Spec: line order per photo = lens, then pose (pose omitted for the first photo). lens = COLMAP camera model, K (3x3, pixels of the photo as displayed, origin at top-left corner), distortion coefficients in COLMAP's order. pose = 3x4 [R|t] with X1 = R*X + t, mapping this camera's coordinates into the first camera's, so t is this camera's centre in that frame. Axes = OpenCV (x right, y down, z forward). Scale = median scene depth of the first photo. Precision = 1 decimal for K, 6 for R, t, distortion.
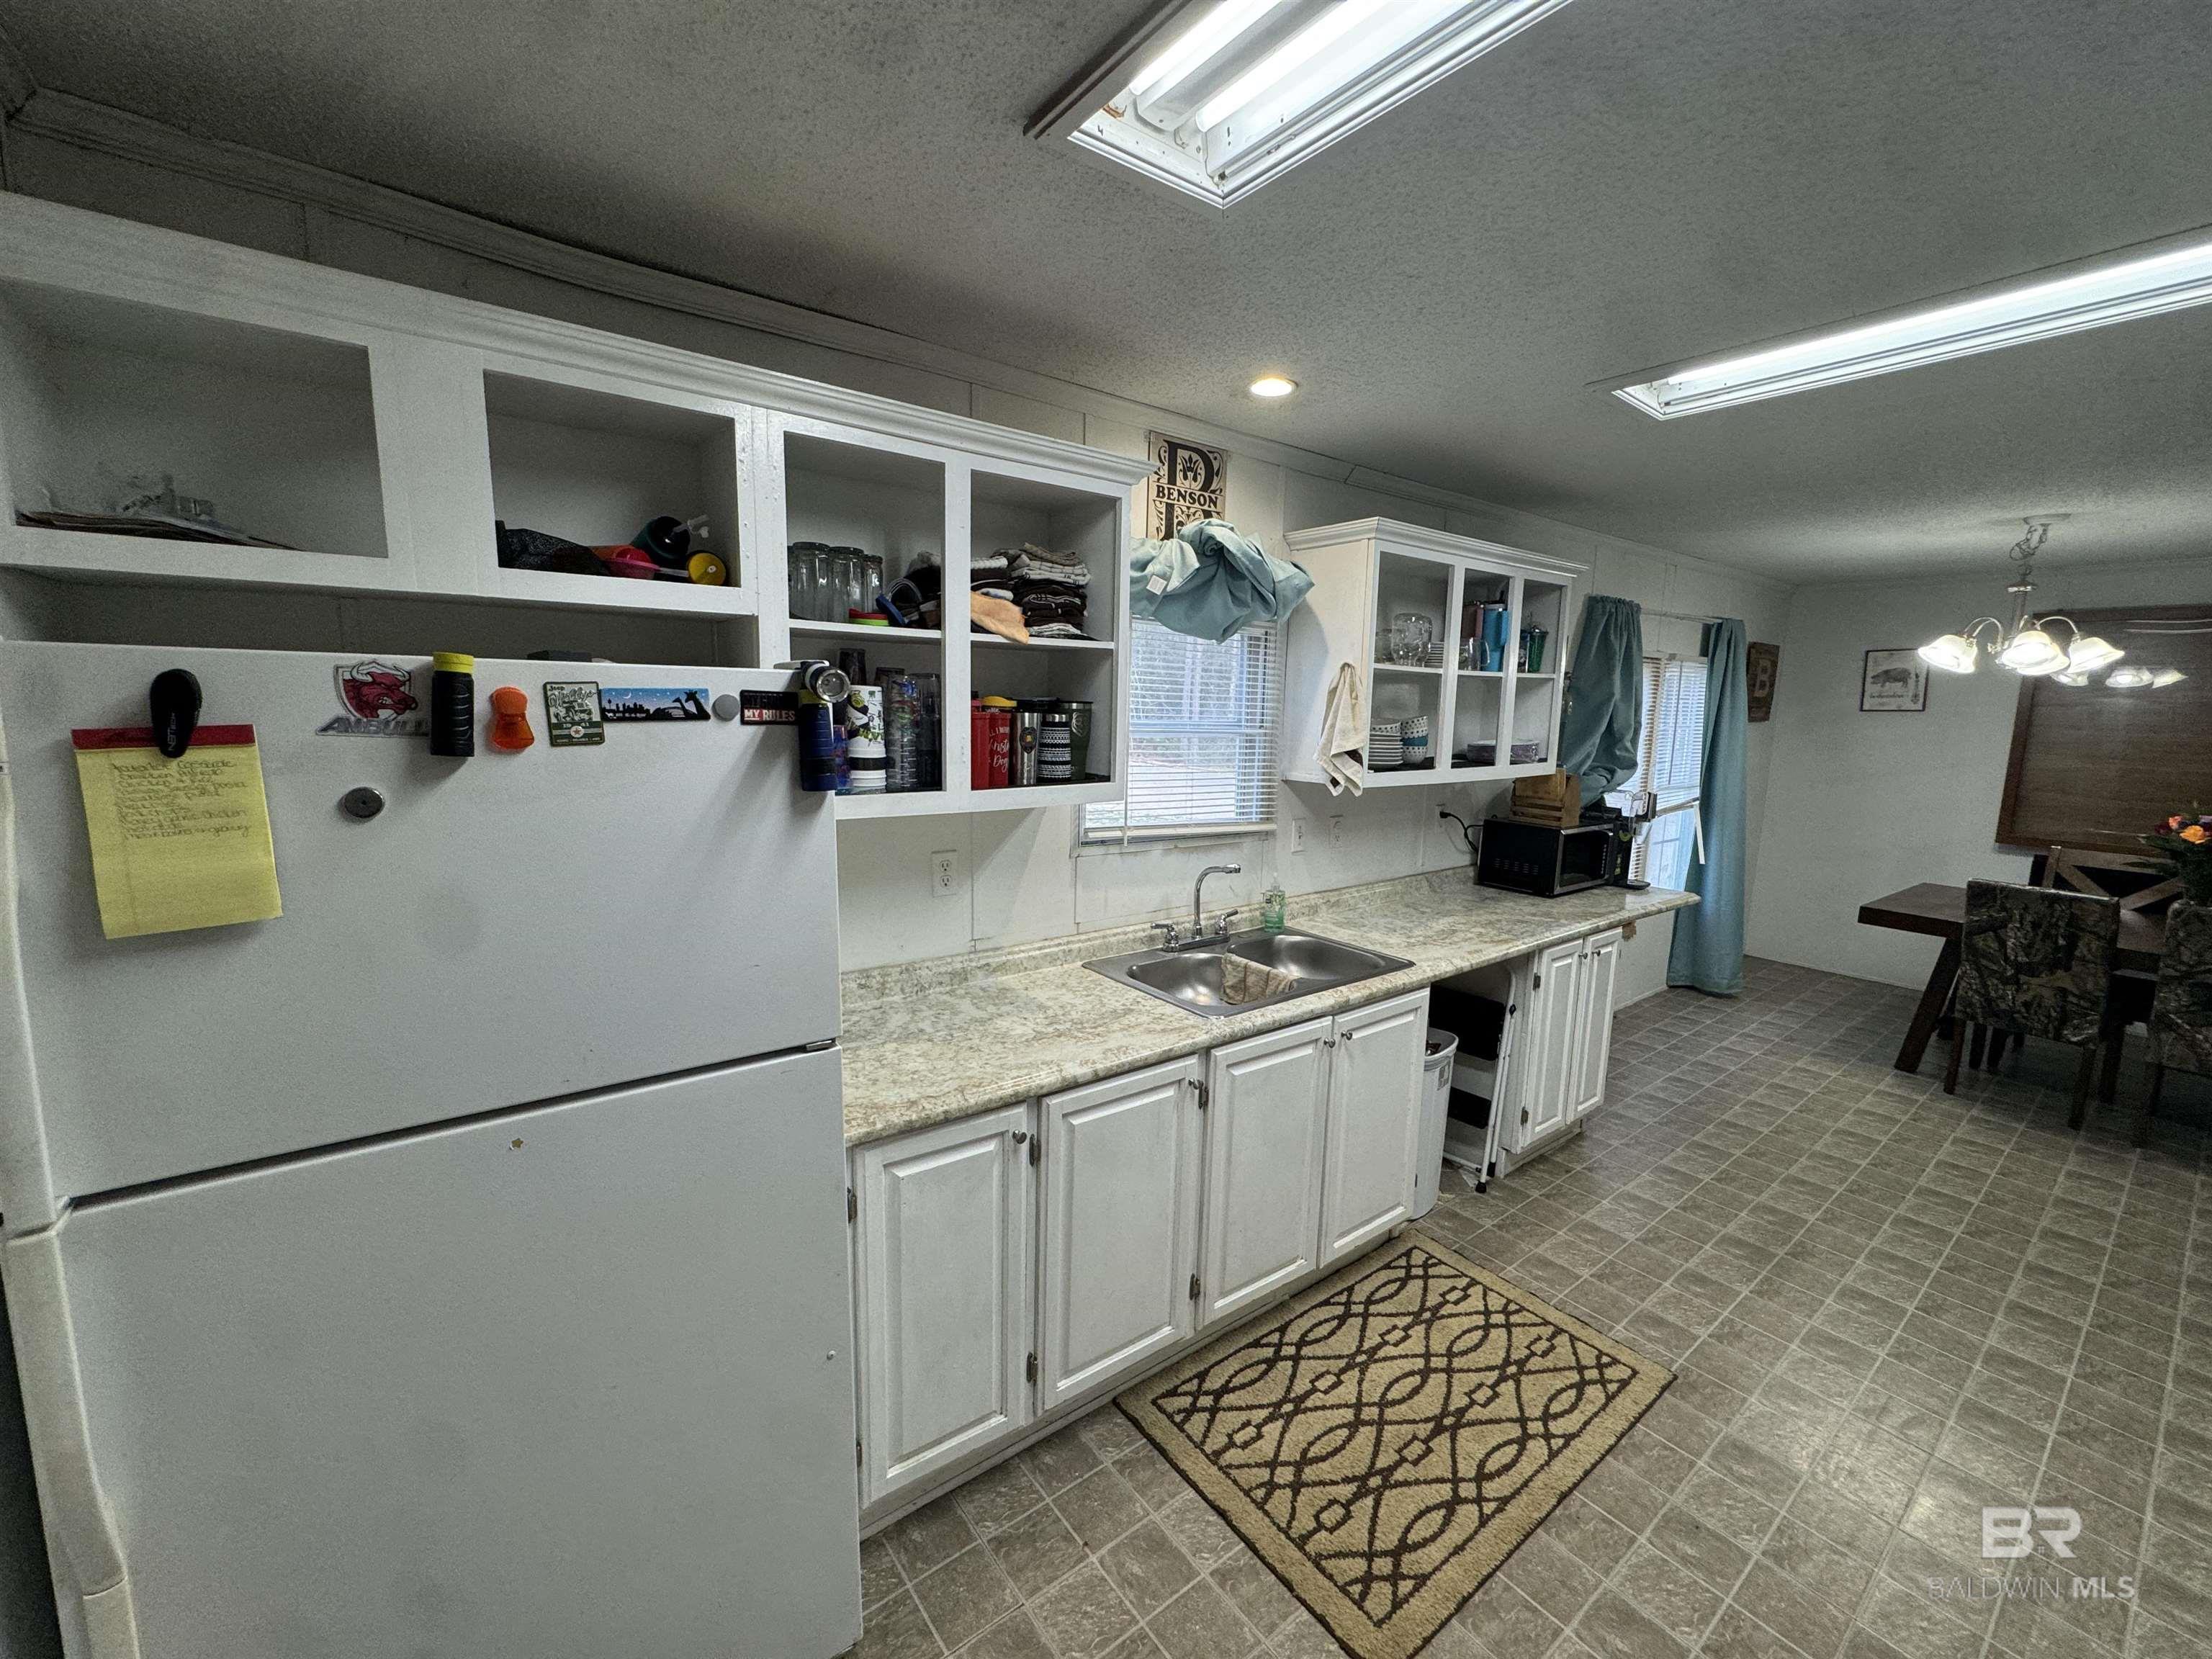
lens RADIAL K [[884.0, 0, 1104.5], [0, 884.0, 829.8], [0, 0, 1]] dist [-0.004732, 0.000484]
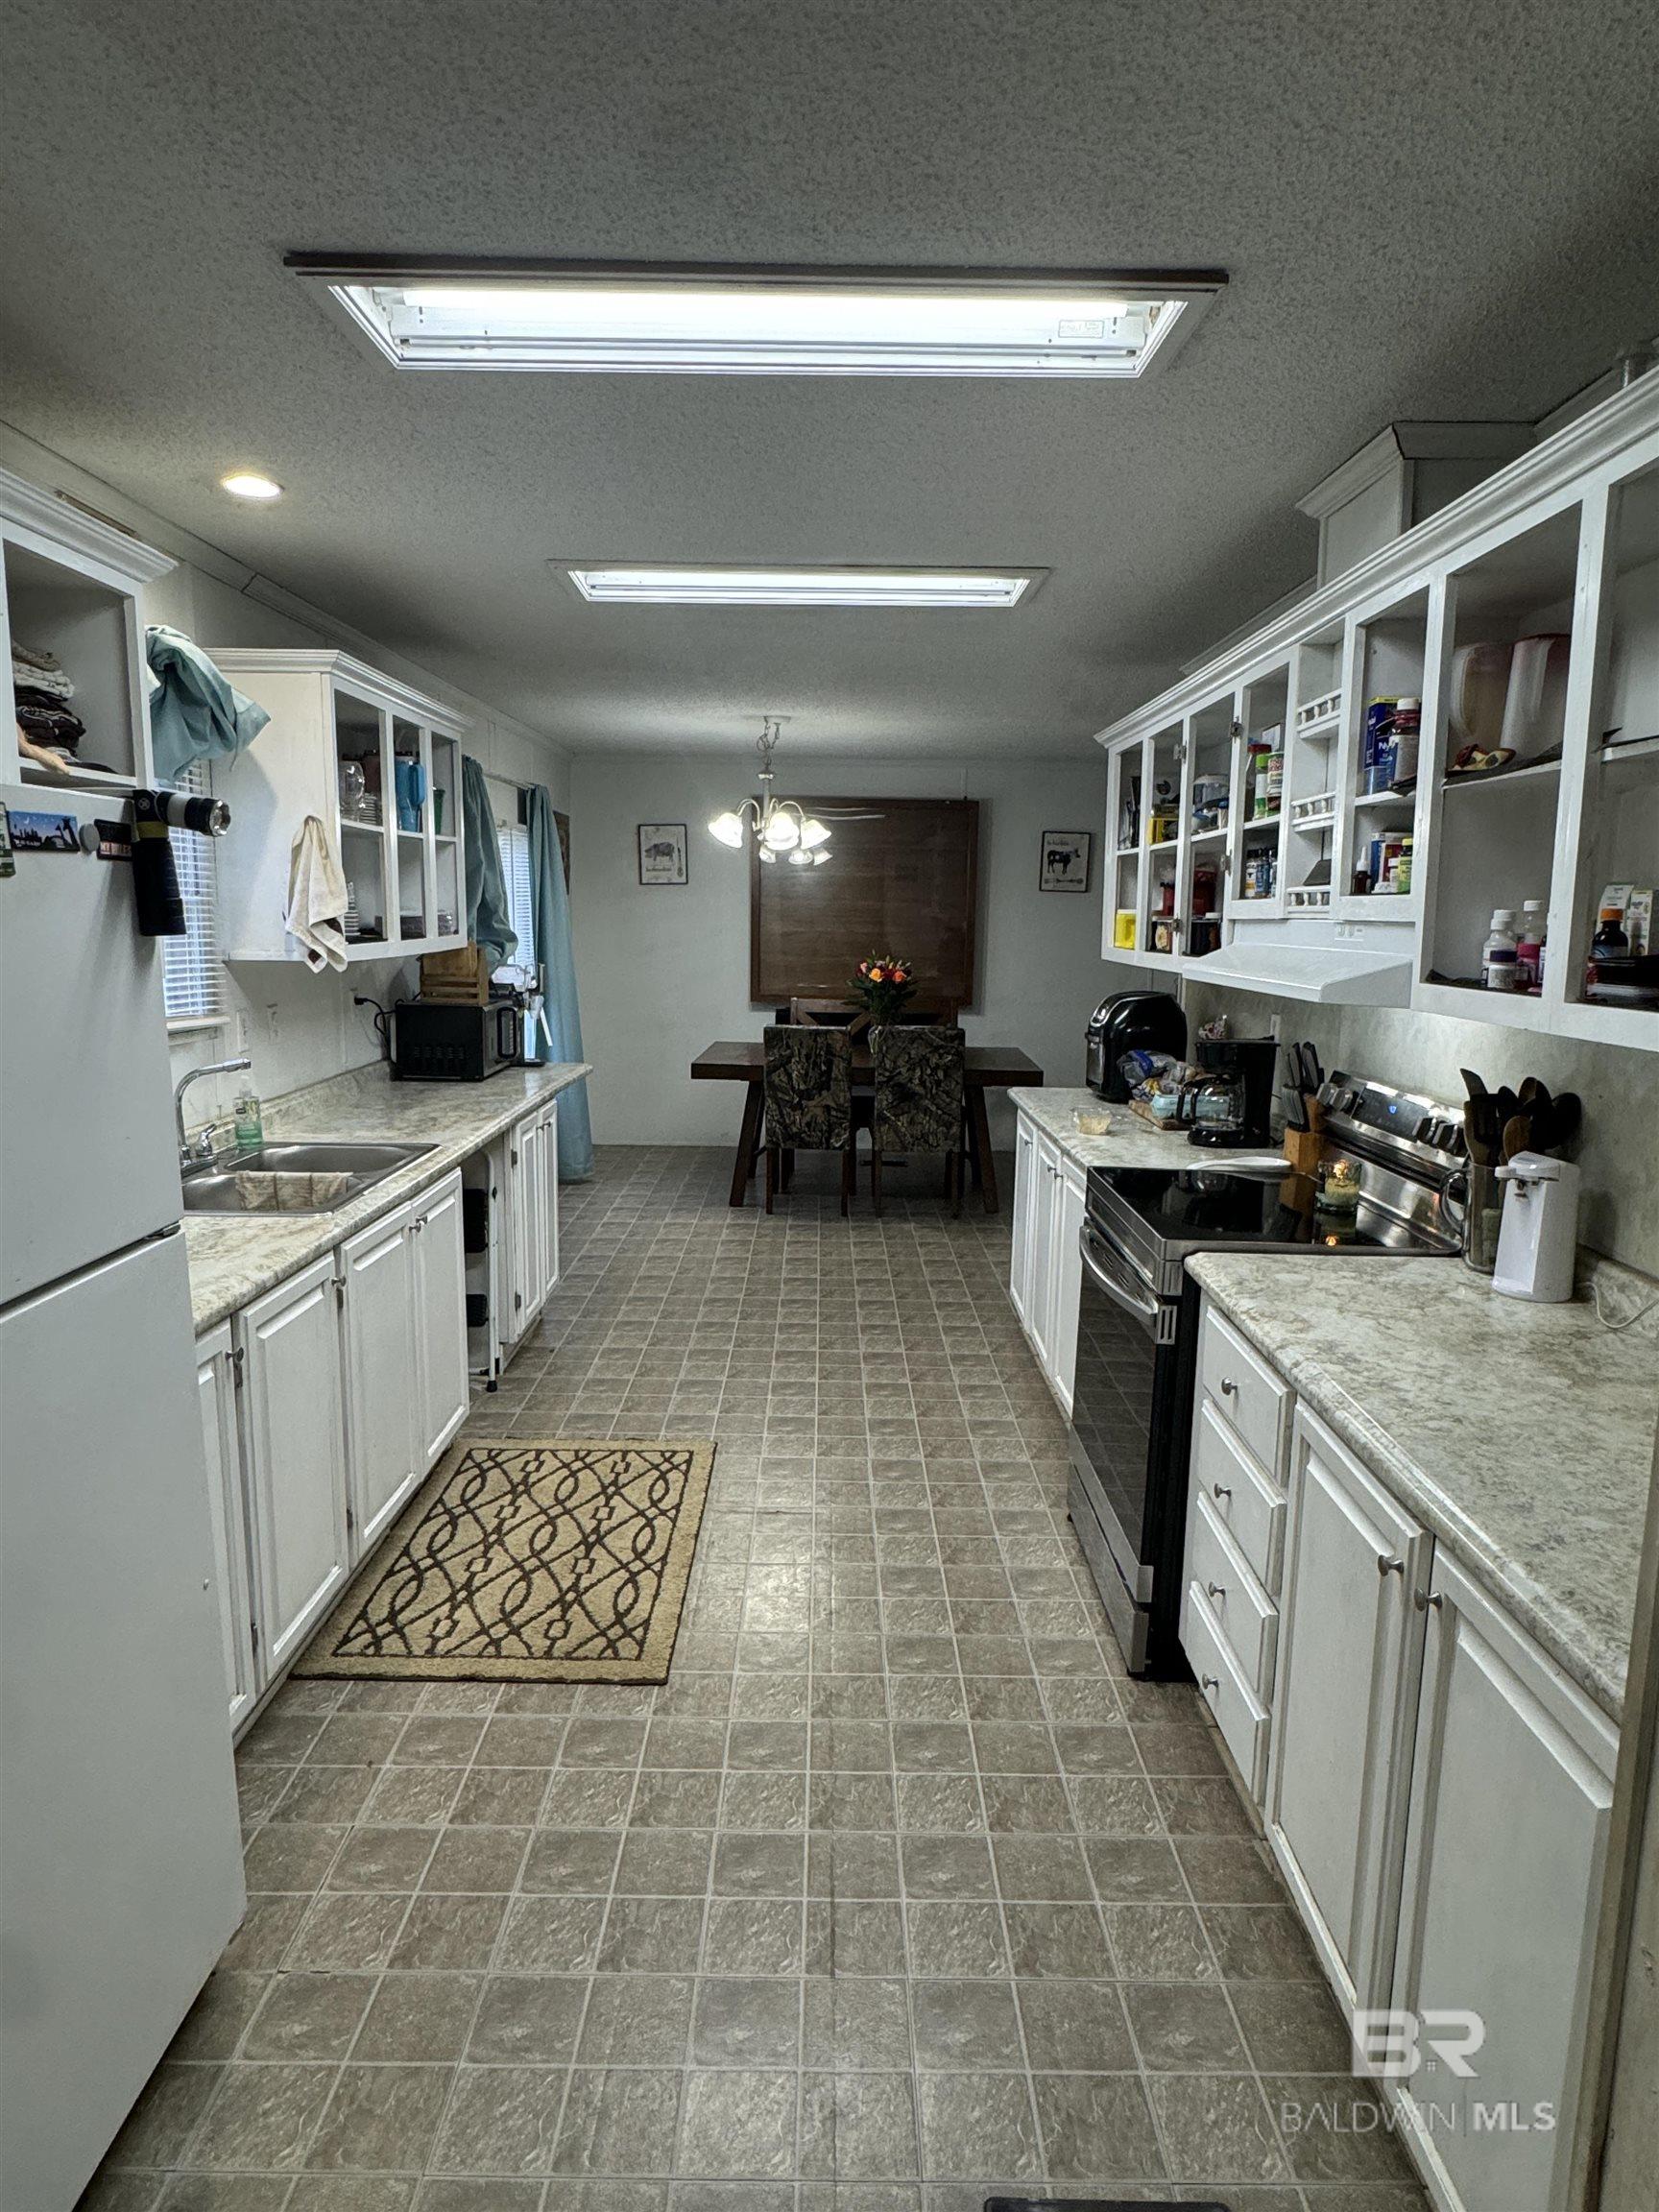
lens RADIAL K [[1291.5, 0, 831.1], [0, 1291.5, 1107.2], [0, 0, 1]] dist [0.002166, 0.001365]
pose [[0.602845, -0.134952, 0.786362, -0.491592], [0.113581, 0.990069, 0.082838, 0.048868], [-0.789732, 0.039377, 0.612187, -0.168463]]
